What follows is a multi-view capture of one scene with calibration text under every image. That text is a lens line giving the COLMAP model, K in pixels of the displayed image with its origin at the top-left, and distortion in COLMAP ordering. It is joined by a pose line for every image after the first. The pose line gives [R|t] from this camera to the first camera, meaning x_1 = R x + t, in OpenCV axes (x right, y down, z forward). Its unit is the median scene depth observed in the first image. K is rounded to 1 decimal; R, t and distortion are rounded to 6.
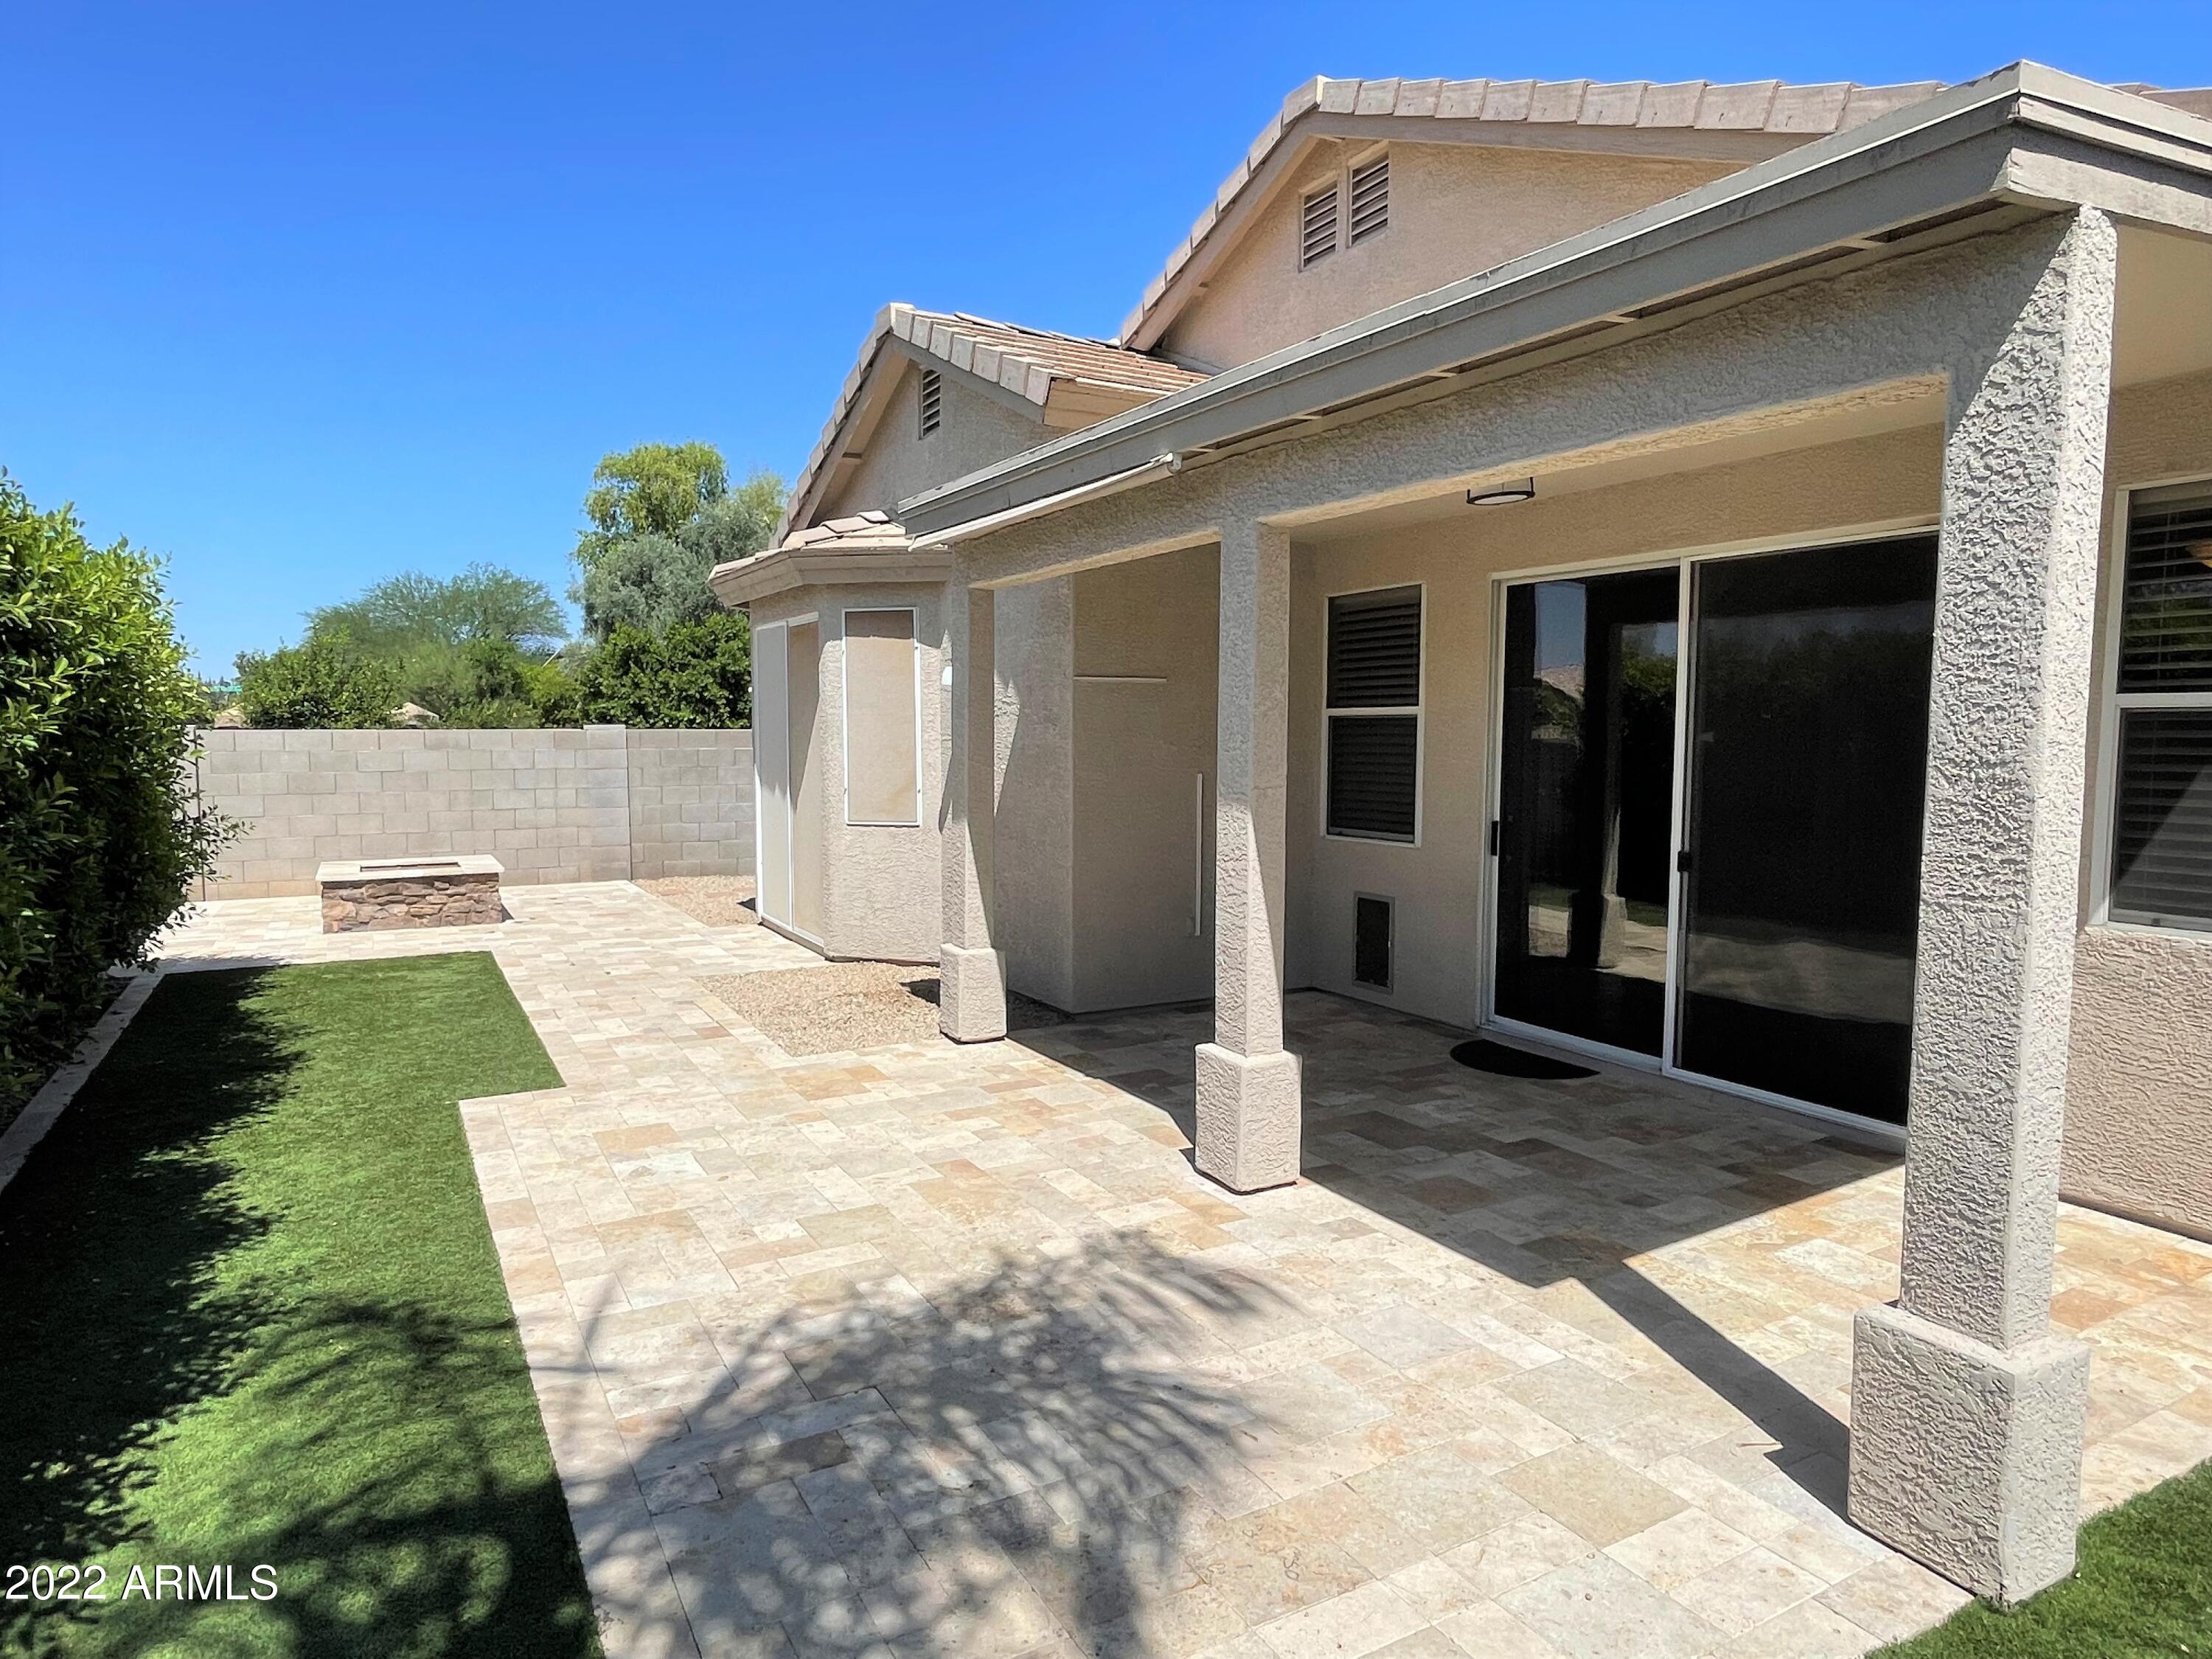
lens RADIAL K [[1313.7, 0, 1110.0], [0, 1313.7, 834.4], [0, 0, 1]] dist [-0.021410, 0.000141]
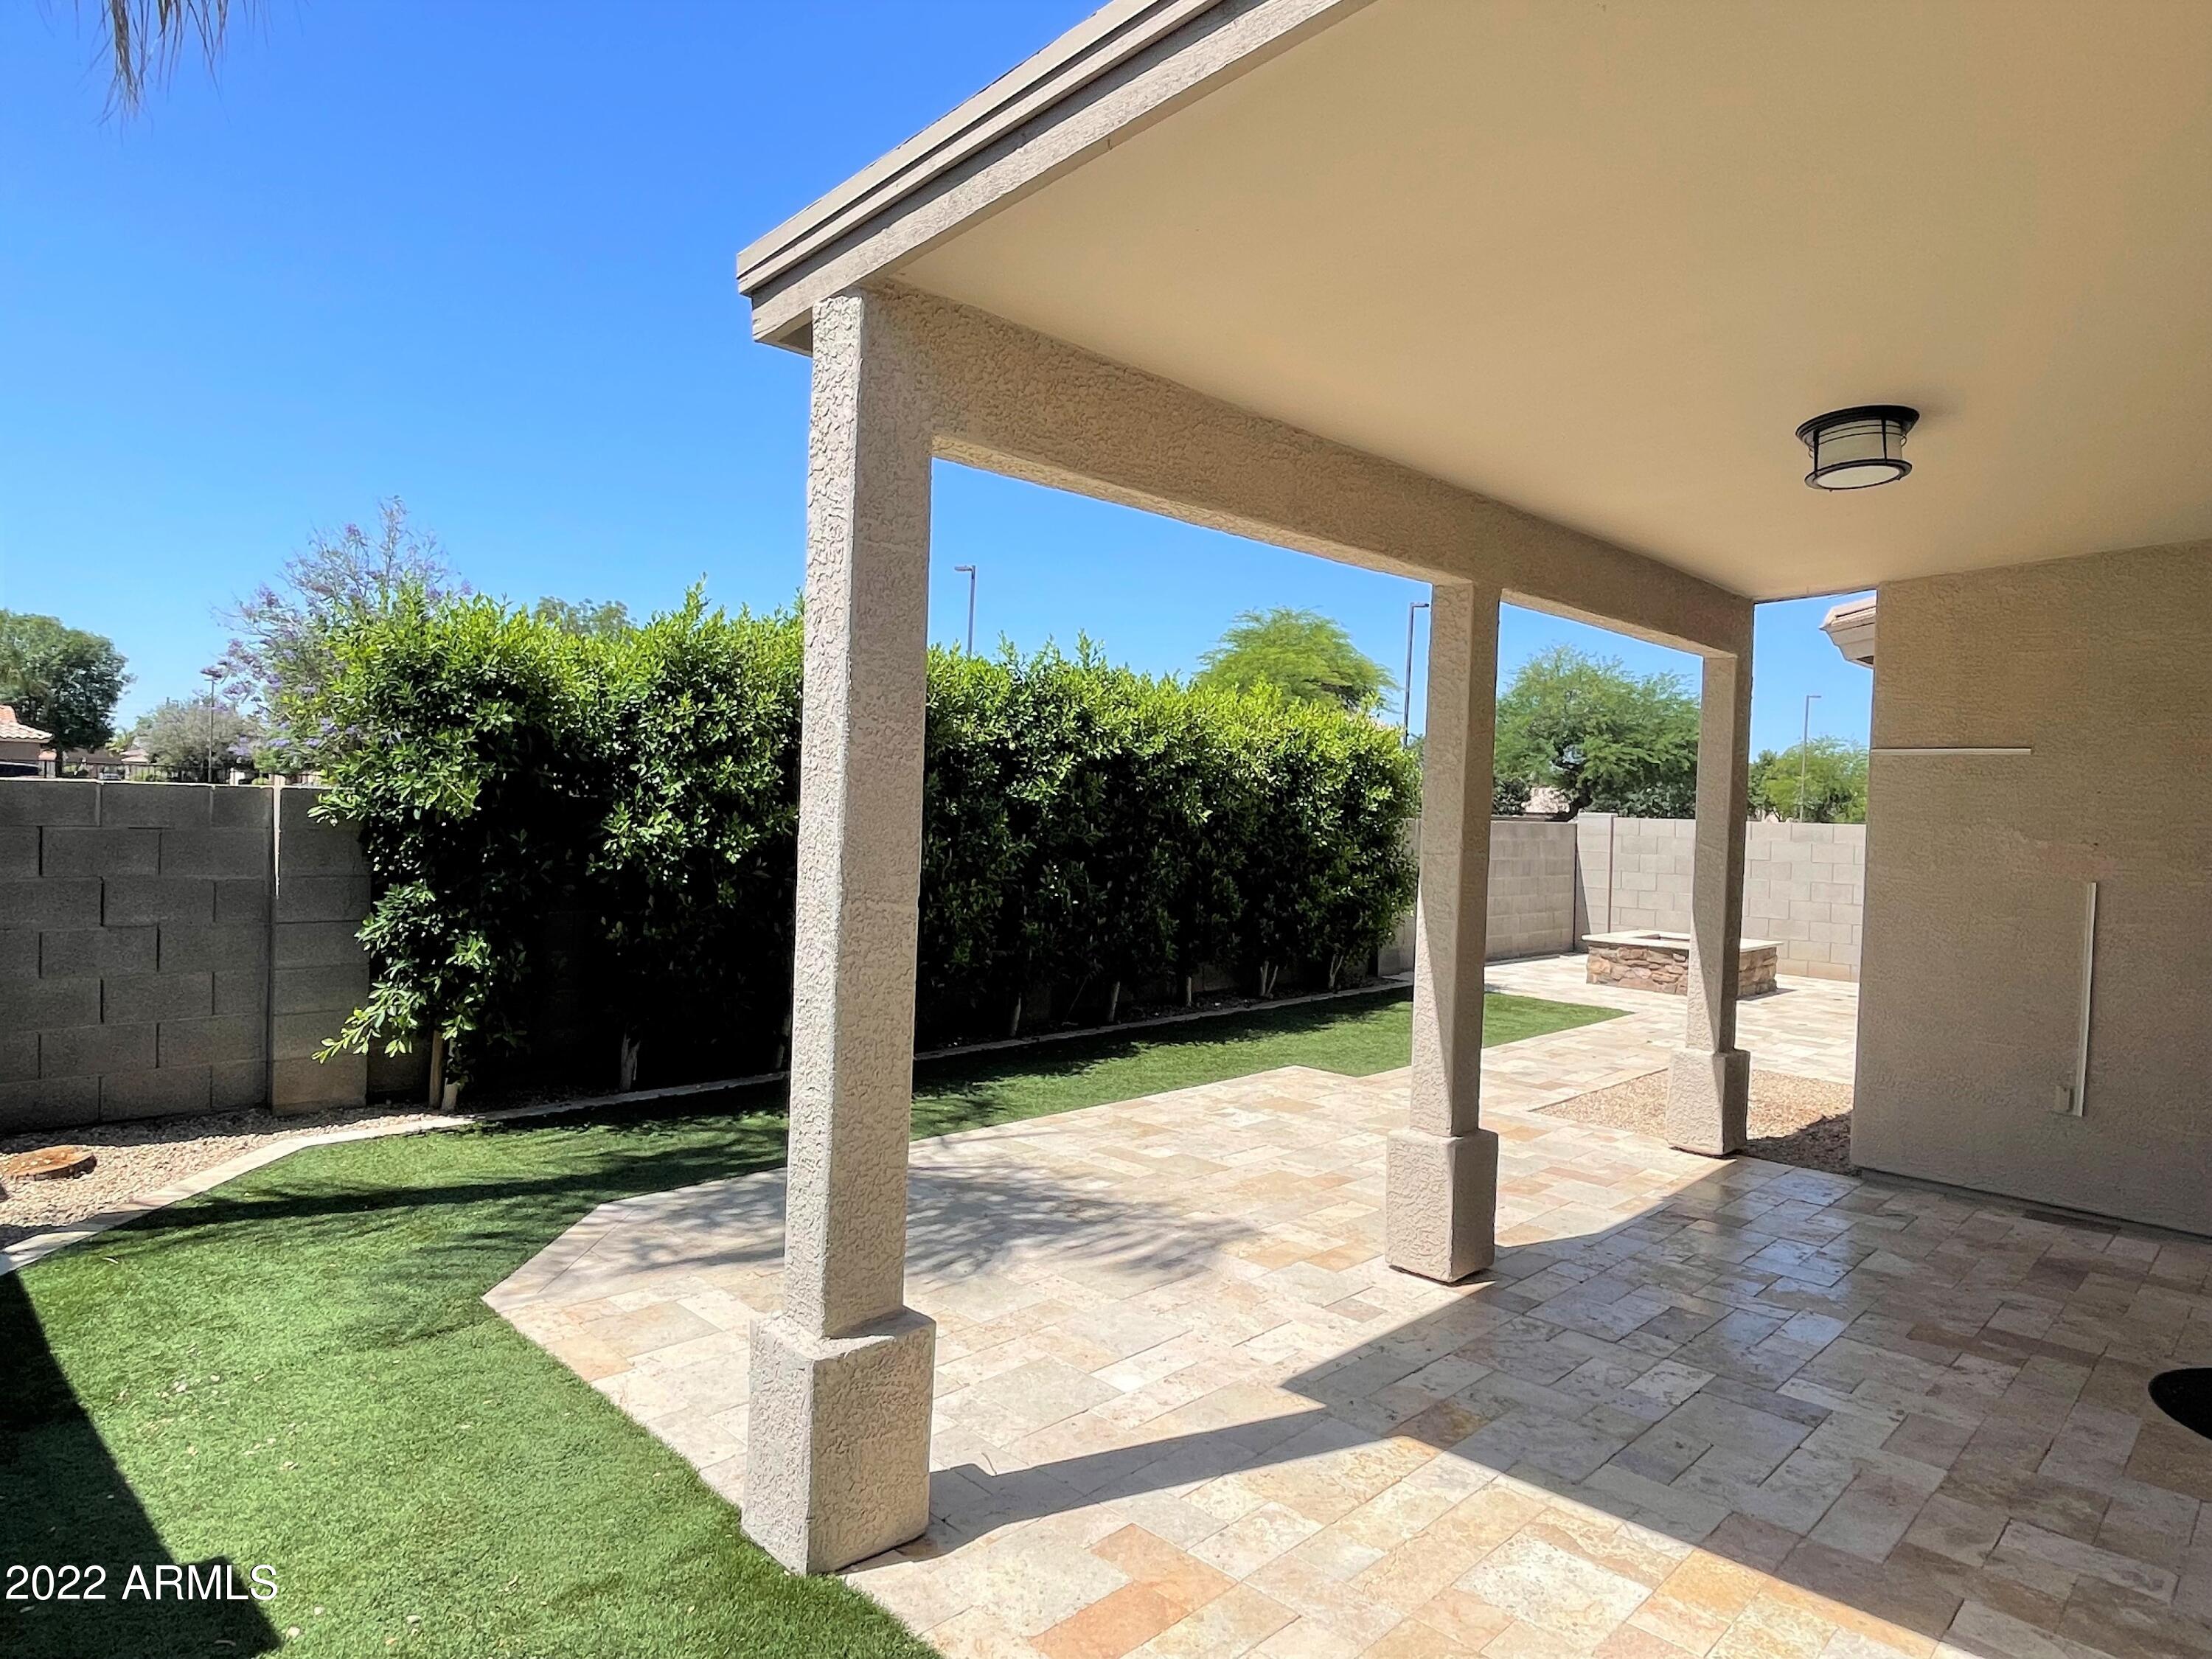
lens RADIAL K [[1336.7, 0, 1097.0], [0, 1336.7, 829.5], [0, 0, 1]] dist [-0.002715, 0.000961]
pose [[0.261460, 0.026090, -0.964862, 1.175098], [-0.112867, 0.993603, -0.003718, -0.023661], [0.958592, 0.109874, 0.262732, 0.577239]]
